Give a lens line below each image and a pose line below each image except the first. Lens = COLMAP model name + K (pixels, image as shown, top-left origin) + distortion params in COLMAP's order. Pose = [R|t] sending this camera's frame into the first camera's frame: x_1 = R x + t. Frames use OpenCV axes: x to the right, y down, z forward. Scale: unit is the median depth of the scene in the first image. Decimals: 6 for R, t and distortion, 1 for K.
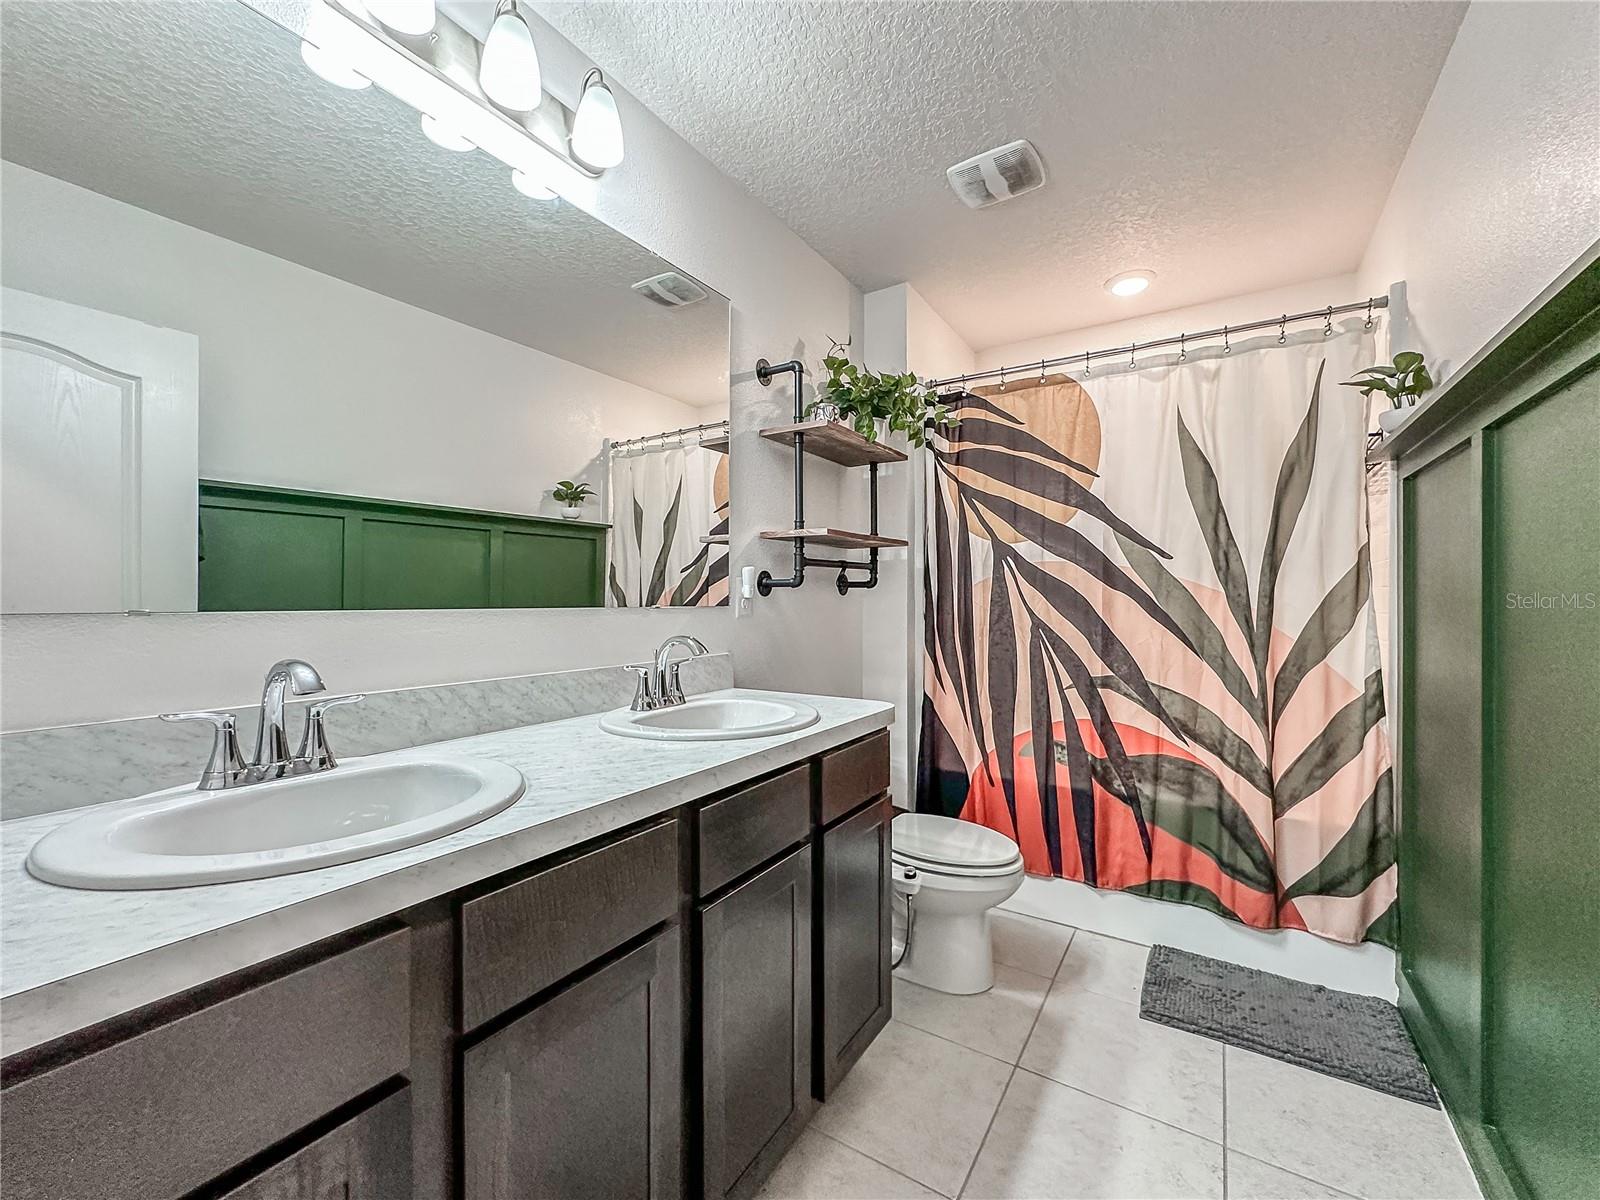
lens RADIAL K [[646.1, 0, 802.0], [0, 646.1, 611.2], [0, 0, 1]] dist [-0.000336, -0.000003]
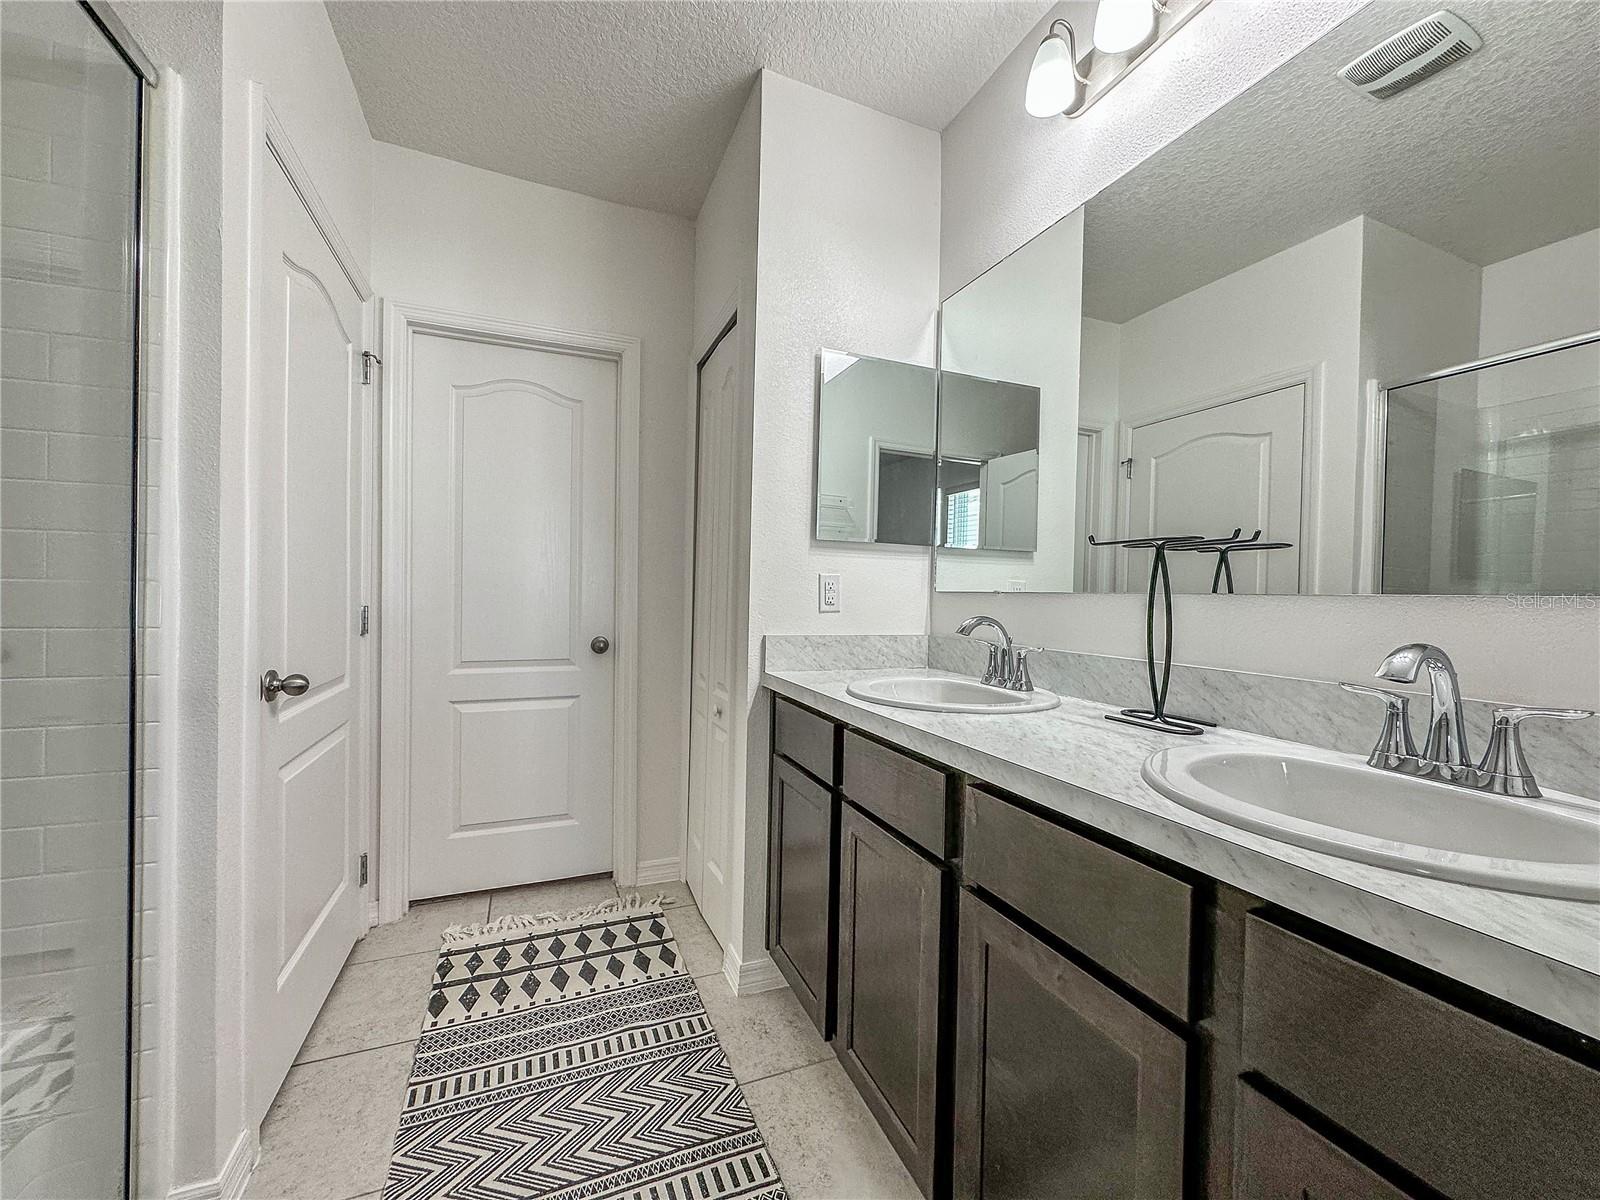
lens RADIAL K [[632.5, 0, 800.0], [0, 632.5, 600.0], [0, 0, 1]] dist [-0.000850, -0.000124]
pose [[-0.560263, -0.000370, -0.828315, 0.761159], [-0.017676, 0.999778, 0.011510, 0.015345], [0.828126, 0.021090, -0.560145, 1.268270]]
